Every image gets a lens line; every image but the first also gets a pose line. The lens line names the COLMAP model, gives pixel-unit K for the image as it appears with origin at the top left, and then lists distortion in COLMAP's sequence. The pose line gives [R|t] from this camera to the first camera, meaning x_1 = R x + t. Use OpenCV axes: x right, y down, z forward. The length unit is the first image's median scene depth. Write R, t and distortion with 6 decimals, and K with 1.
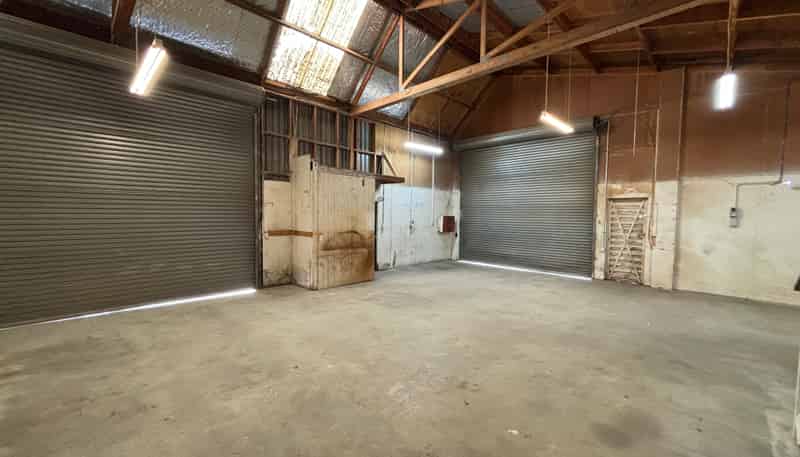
lens RADIAL K [[319.1, 0, 399.4], [0, 319.1, 226.6], [0, 0, 1]] dist [-0.002149, -0.000441]
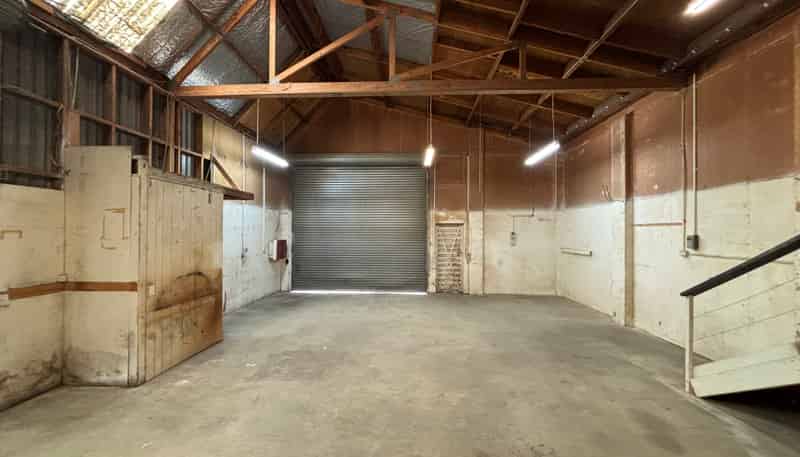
lens RADIAL K [[319.1, 0, 399.4], [0, 319.1, 226.6], [0, 0, 1]] dist [-0.002149, -0.000441]
pose [[0.746560, 0.000912, 0.665317, -0.255068], [0.031813, 0.998806, -0.037066, -0.039189], [-0.664557, 0.048838, 0.745640, 0.219891]]
